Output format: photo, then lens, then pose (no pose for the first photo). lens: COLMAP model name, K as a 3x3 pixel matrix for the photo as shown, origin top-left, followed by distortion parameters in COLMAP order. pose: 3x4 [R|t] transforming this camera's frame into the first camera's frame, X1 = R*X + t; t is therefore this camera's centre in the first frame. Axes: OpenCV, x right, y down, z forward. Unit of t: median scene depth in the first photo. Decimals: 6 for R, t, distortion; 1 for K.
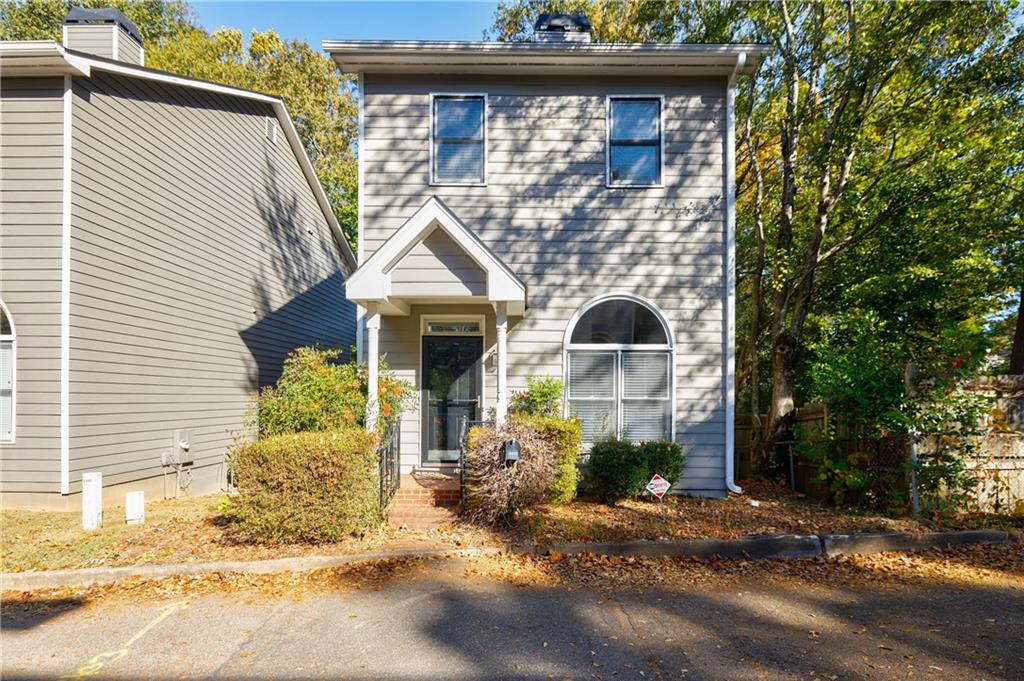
lens RADIAL K [[502.5, 0, 514.6], [0, 502.5, 400.6], [0, 0, 1]] dist [-0.004963, -0.000154]
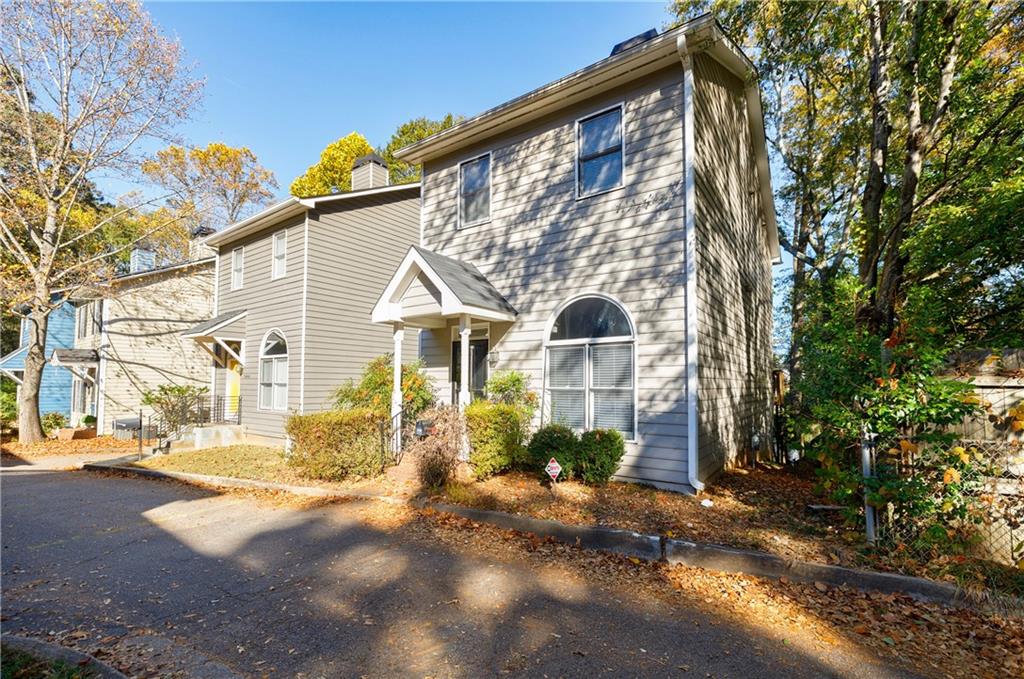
lens RADIAL K [[439.5, 0, 512.8], [0, 439.5, 367.4], [0, 0, 1]] dist [0.002295, 0.000112]
pose [[0.827662, -0.026625, -0.560595, 0.609774], [0.002108, 0.999015, -0.044335, -0.007169], [0.561223, 0.035512, 0.826903, 0.118590]]
